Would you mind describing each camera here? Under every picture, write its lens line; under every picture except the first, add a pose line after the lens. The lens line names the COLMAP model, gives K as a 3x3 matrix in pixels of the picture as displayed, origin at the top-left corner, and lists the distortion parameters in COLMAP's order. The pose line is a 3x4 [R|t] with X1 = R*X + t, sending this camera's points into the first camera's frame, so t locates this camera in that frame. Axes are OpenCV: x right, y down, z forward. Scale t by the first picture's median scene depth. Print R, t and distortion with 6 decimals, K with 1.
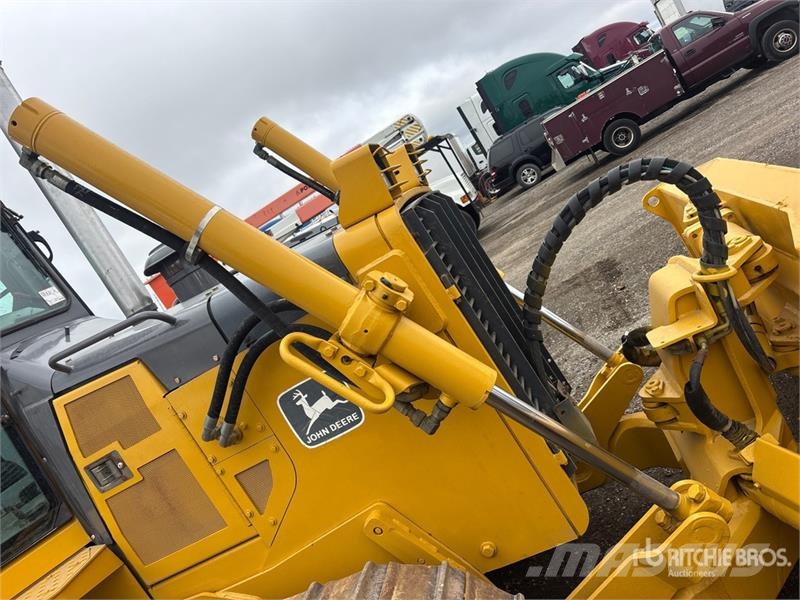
lens RADIAL K [[598.3, 0, 400.0], [0, 598.3, 300.0], [0, 0, 1]] dist [0.050645, -0.061828]
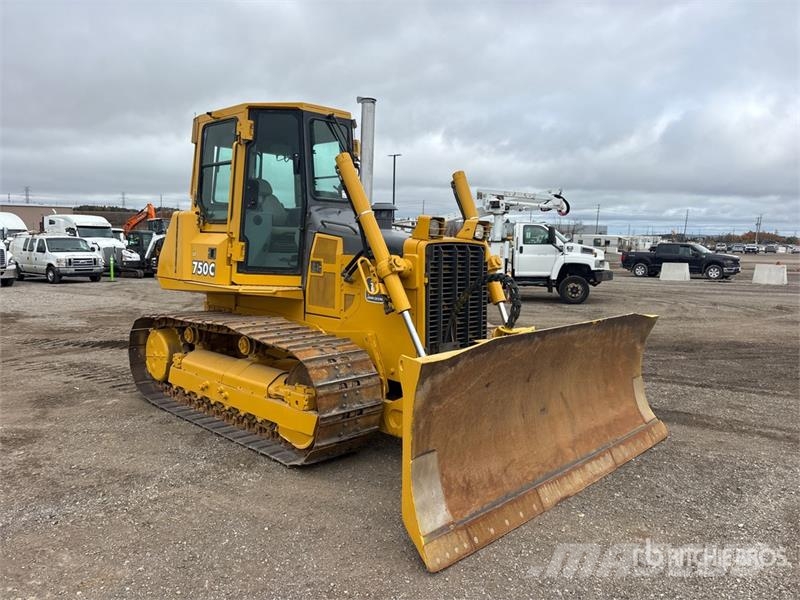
lens RADIAL K [[604.0, 0, 422.7], [0, 604.0, 302.3], [0, 0, 1]] dist [0.063268, -0.058848]
pose [[0.717481, 0.581055, -0.384181, 1.011272], [-0.540108, 0.812346, 0.219950, -0.447296], [0.439891, 0.049690, 0.896675, -1.228110]]
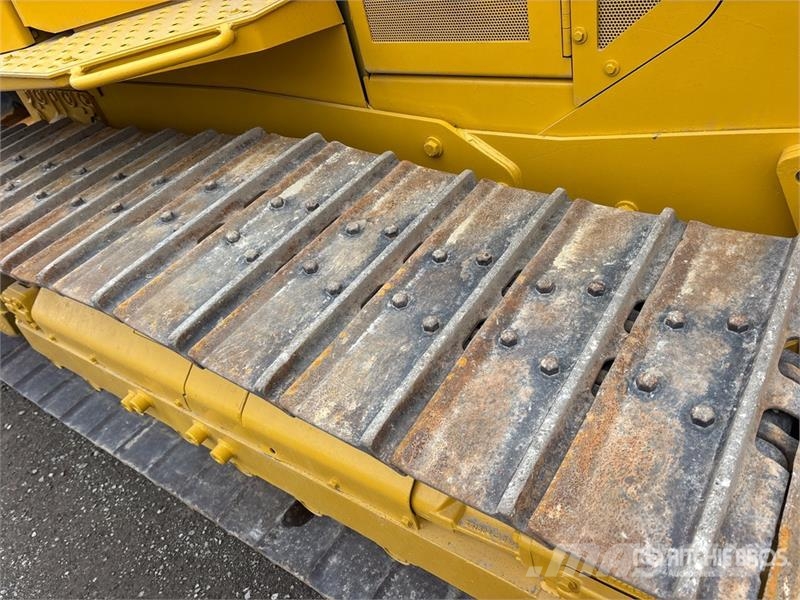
lens RADIAL K [[612.5, 0, 411.4], [0, 612.5, 300.9], [0, 0, 1]] dist [-0.003668, -0.011281]
pose [[0.887829, 0.459699, -0.020888, -0.267631], [-0.340375, 0.686568, 0.642472, 0.217904], [0.309685, -0.563295, 0.766025, 0.397191]]
